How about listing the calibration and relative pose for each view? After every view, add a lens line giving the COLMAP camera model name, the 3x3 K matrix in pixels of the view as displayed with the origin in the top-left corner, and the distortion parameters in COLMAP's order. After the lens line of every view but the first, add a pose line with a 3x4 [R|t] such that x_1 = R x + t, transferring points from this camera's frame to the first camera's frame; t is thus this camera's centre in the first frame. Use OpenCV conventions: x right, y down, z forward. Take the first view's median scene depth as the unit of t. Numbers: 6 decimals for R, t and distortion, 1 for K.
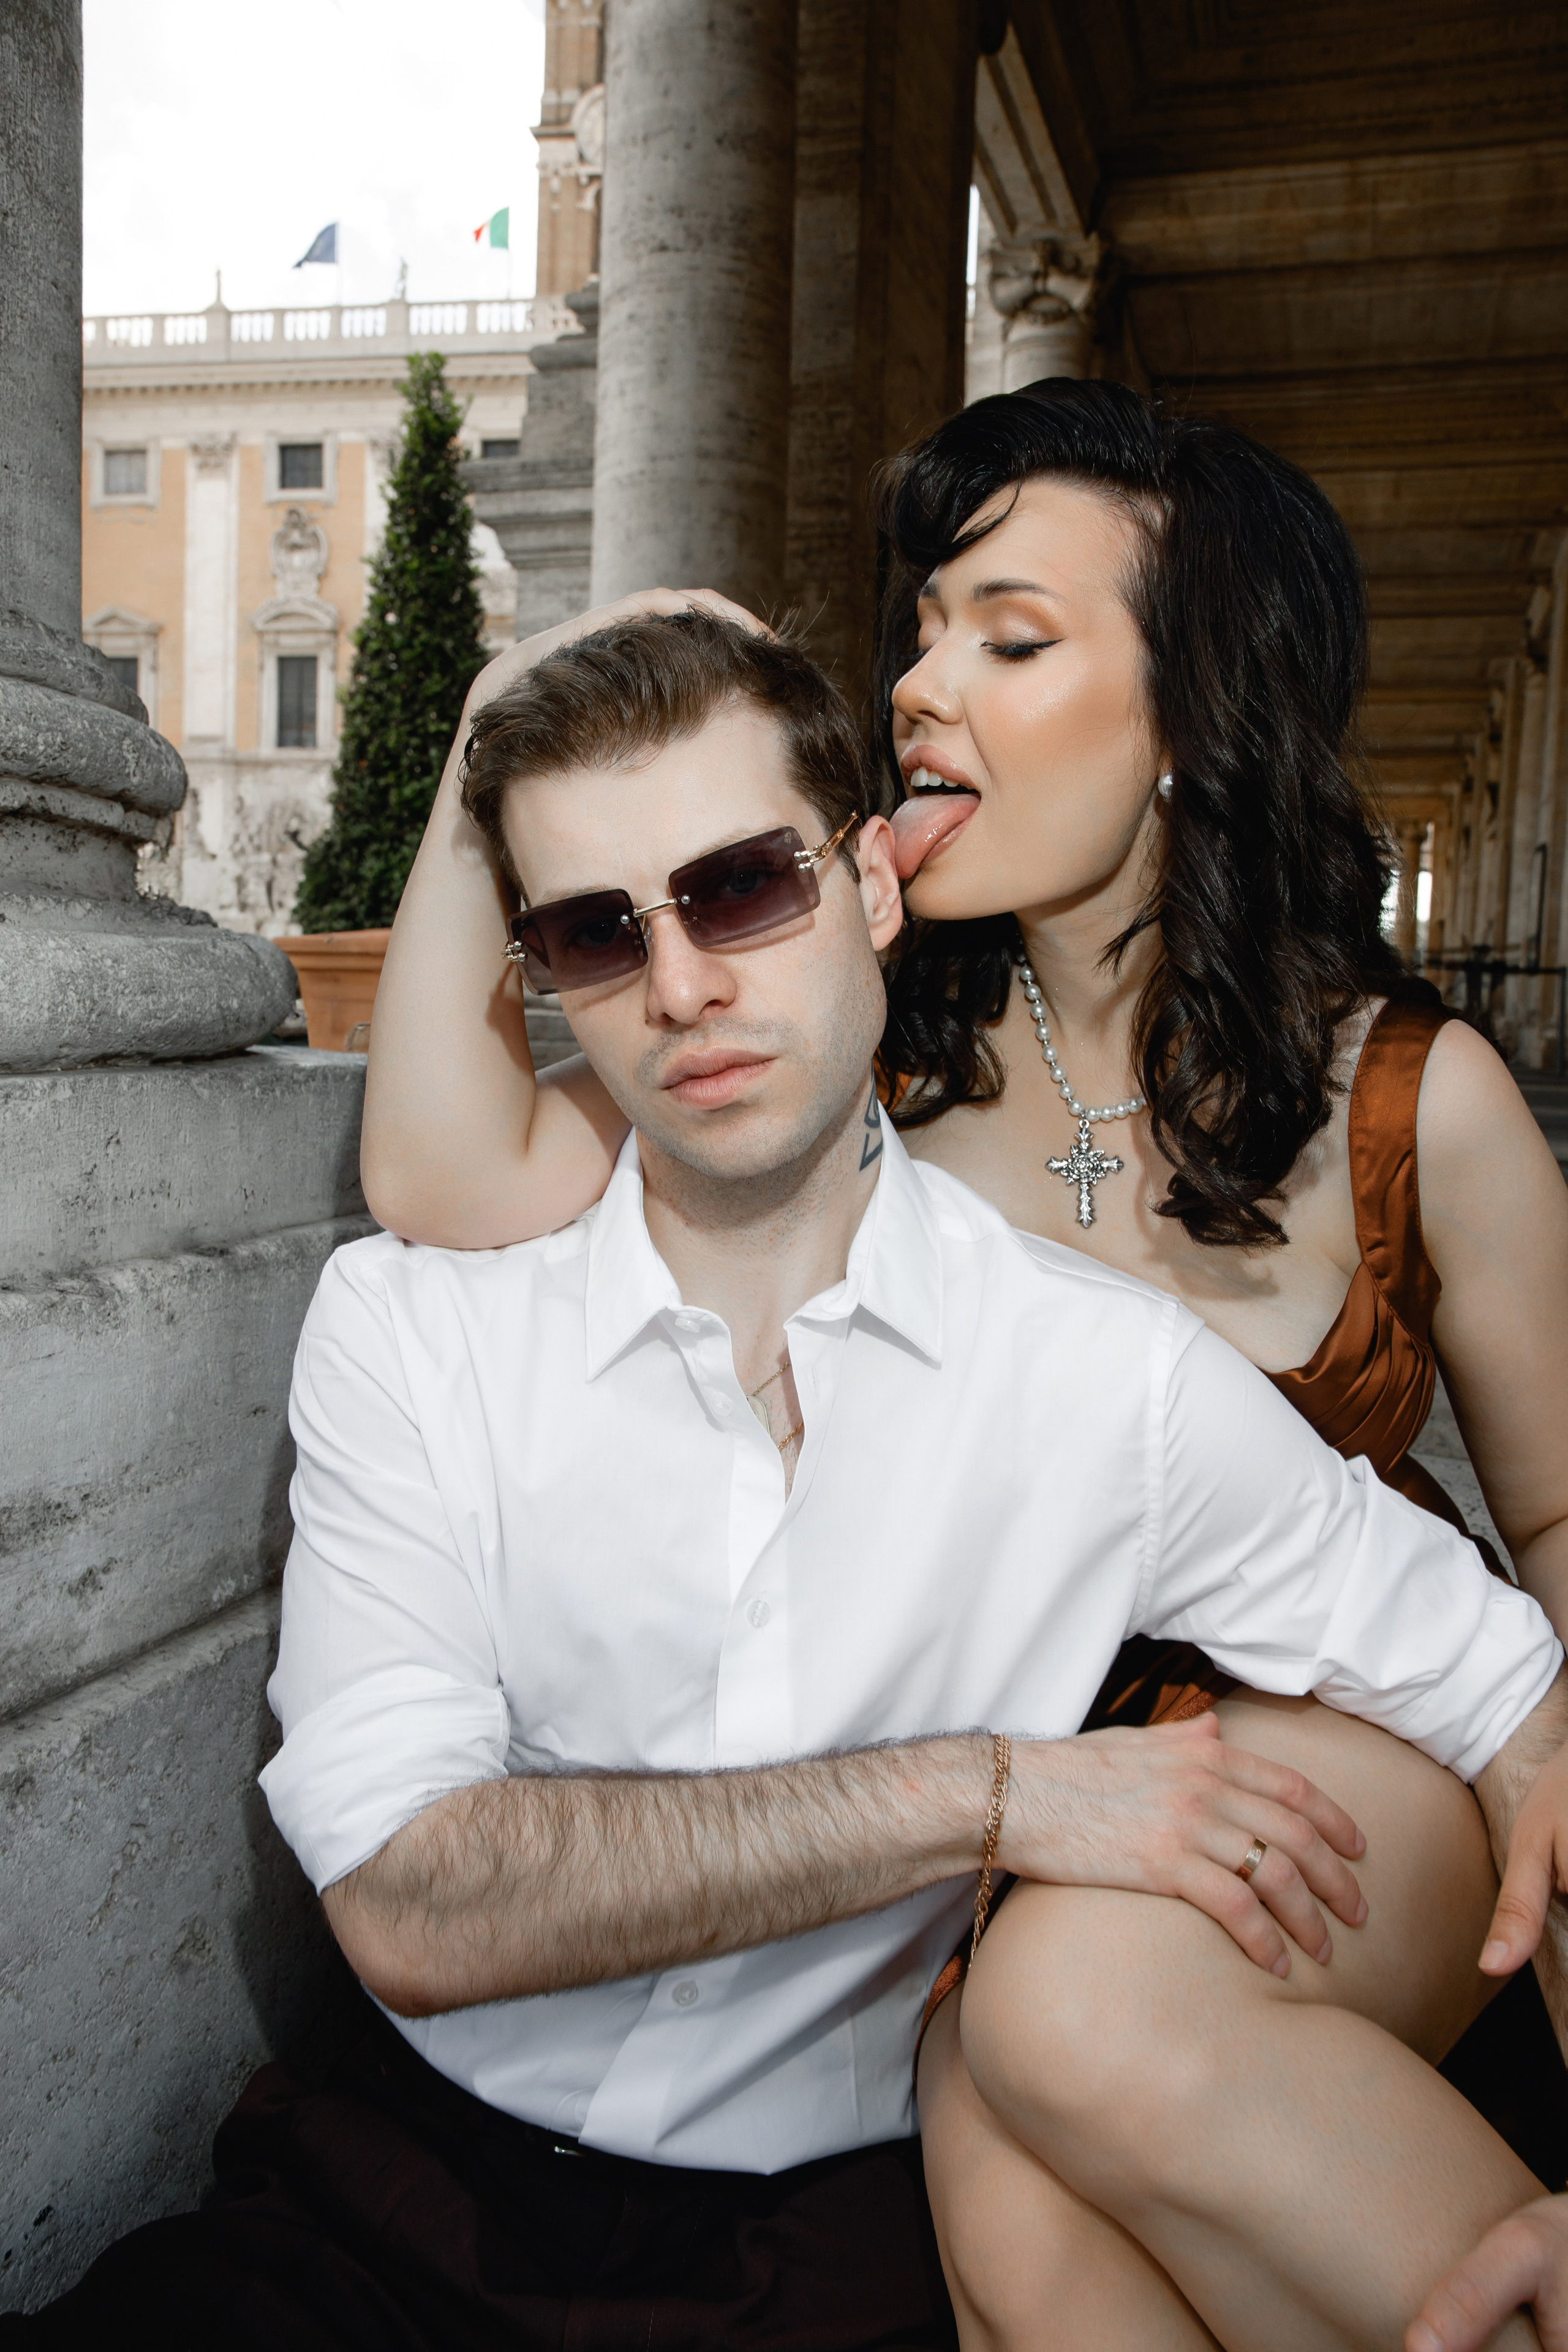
lens RADIAL K [[1884.4, 0, 784.0], [0, 1884.4, 1176.0], [0, 0, 1]] dist [-0.091800, 0.108825]
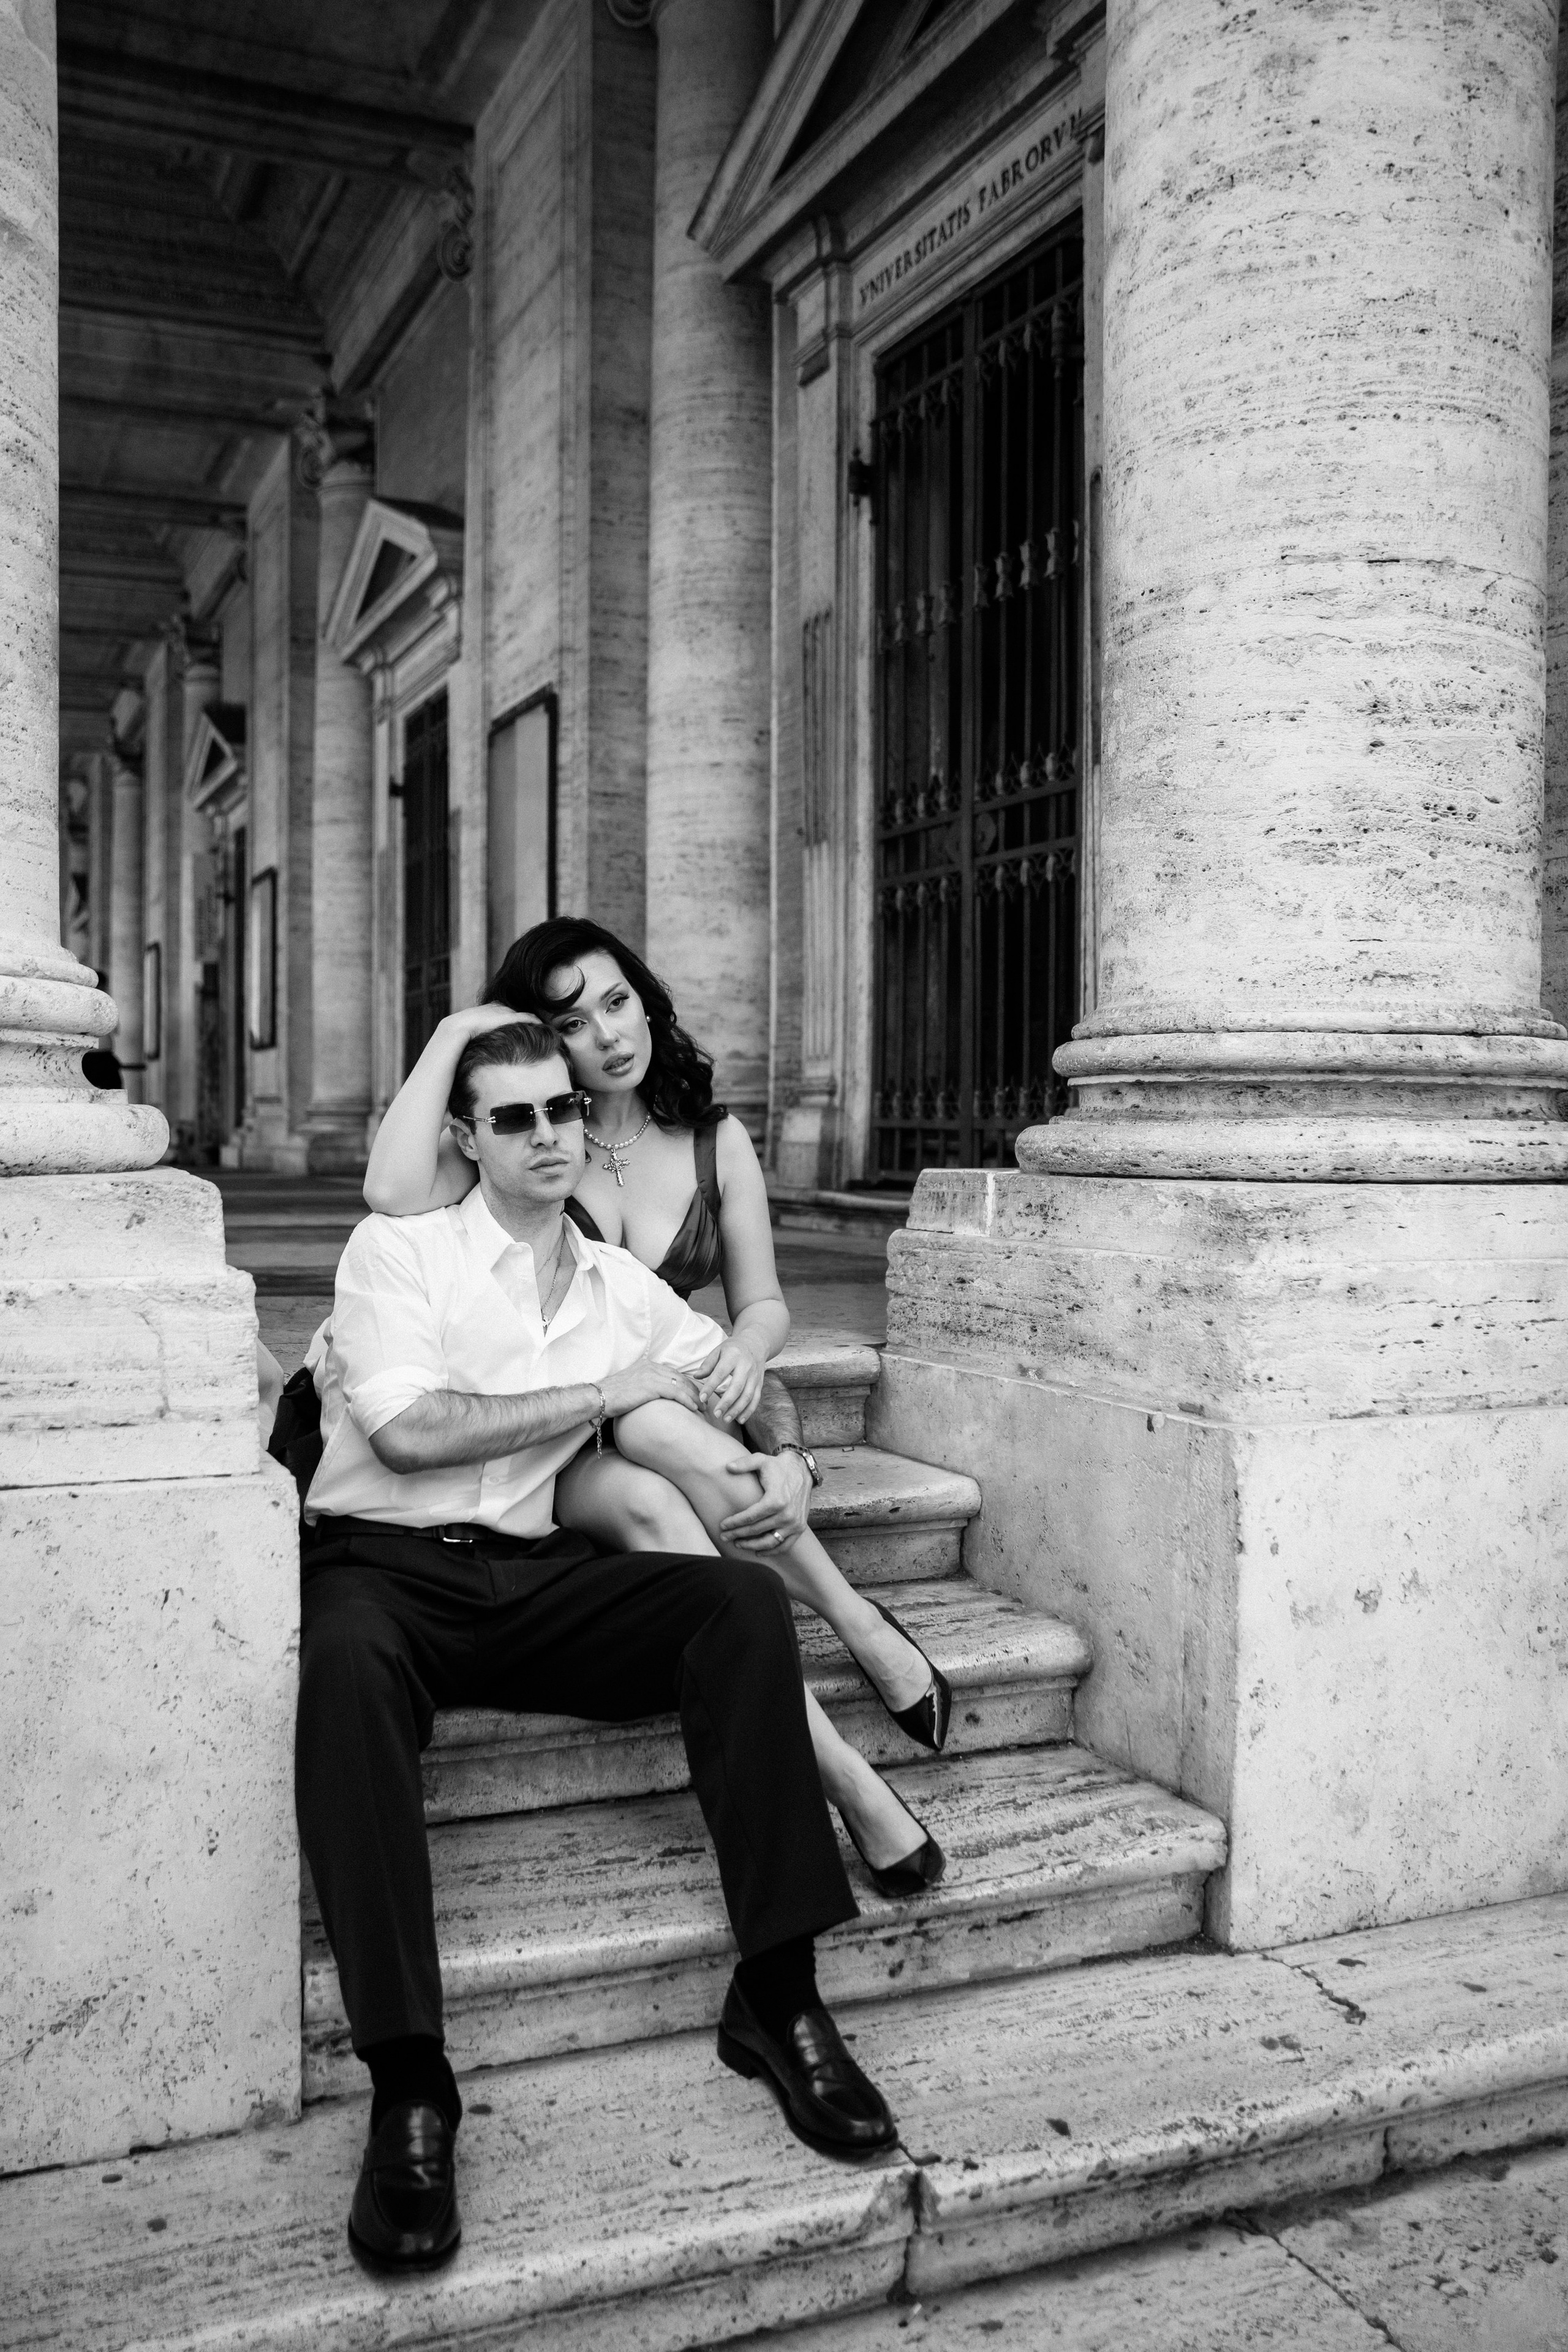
lens RADIAL K [[2070.5, 0, 784.0], [0, 2070.5, 1176.0], [0, 0, 1]] dist [-0.072145, 0.145487]
pose [[0.756600, -0.044710, 0.652347, -0.116946], [0.079891, 0.996506, -0.024360, 0.006254], [-0.648979, 0.070548, 0.757529, -0.118114]]
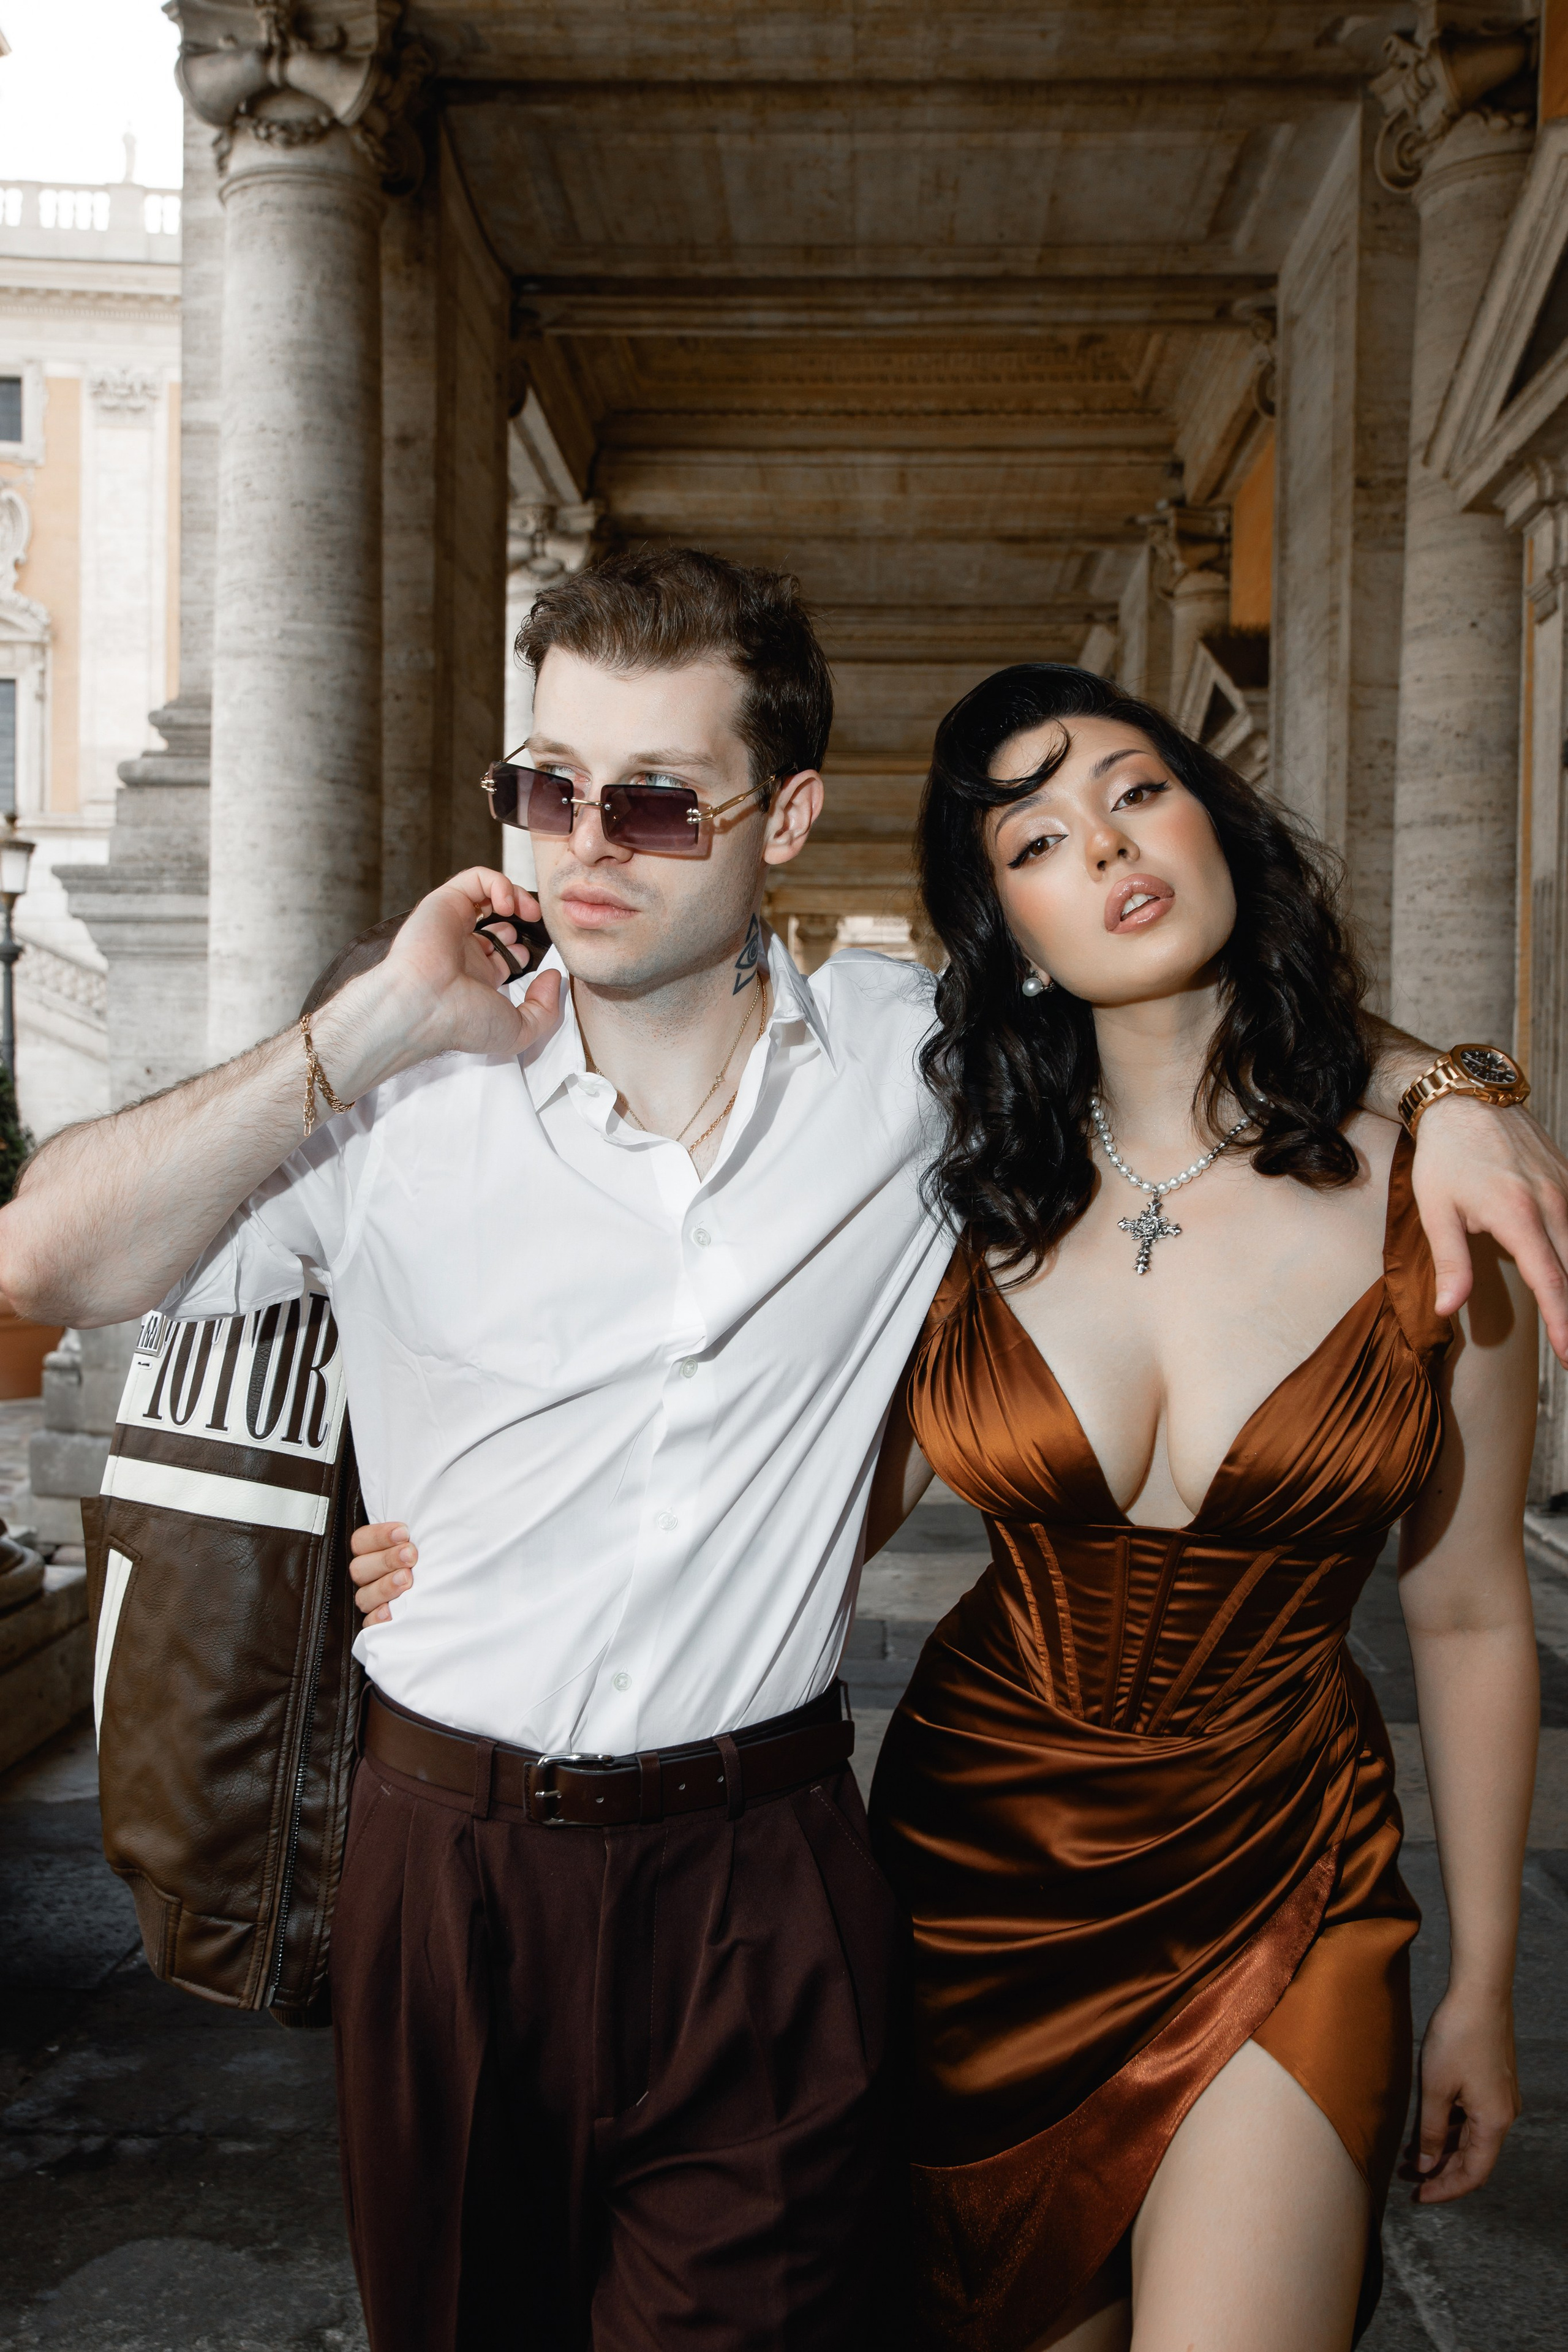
lens RADIAL K [[2349.2, 0, 784.0], [0, 2349.2, 1176.0], [0, 0, 1]] dist [0.001048, 0.076711]
pose [[0.966209, -0.026480, 0.256396, 0.096407], [0.042678, 0.997415, -0.057818, -0.107725], [-0.254202, 0.066806, 0.964841, 0.309721]]
